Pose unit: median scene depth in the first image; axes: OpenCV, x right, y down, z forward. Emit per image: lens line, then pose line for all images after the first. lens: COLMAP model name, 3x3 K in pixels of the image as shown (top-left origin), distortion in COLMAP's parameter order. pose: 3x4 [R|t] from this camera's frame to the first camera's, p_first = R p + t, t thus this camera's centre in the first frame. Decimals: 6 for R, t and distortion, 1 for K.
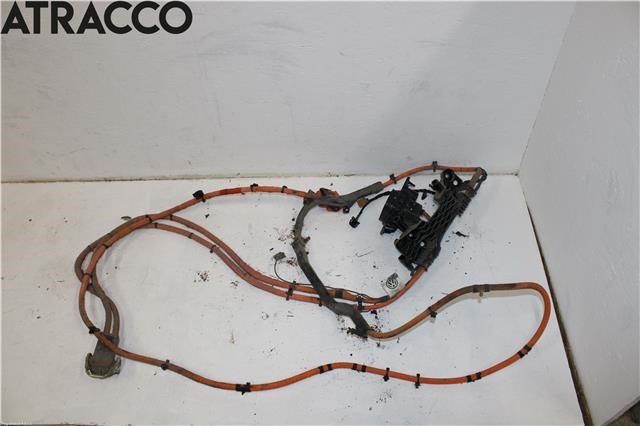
lens RADIAL K [[540.1, 0, 321.3], [0, 540.1, 213.1], [0, 0, 1]] dist [-0.088664, 0.069747]
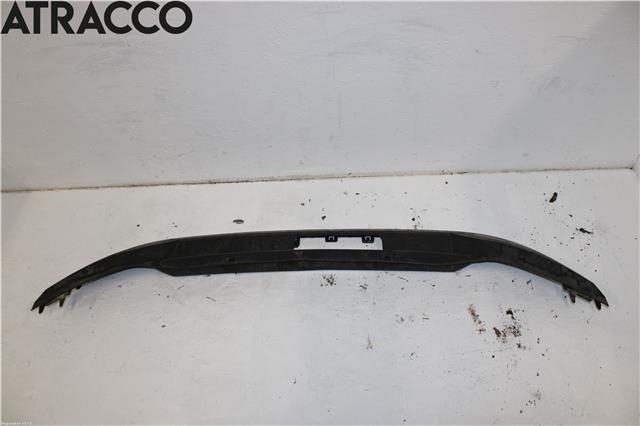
lens RADIAL K [[540.1, 0, 319.0], [0, 540.1, 214.1], [0, 0, 1]] dist [-0.088664, 0.069747]
pose [[0.999640, -0.022124, -0.015164, -0.213348], [0.022500, 0.999433, 0.025048, -0.027171], [0.014601, -0.025380, 0.999571, 0.016450]]
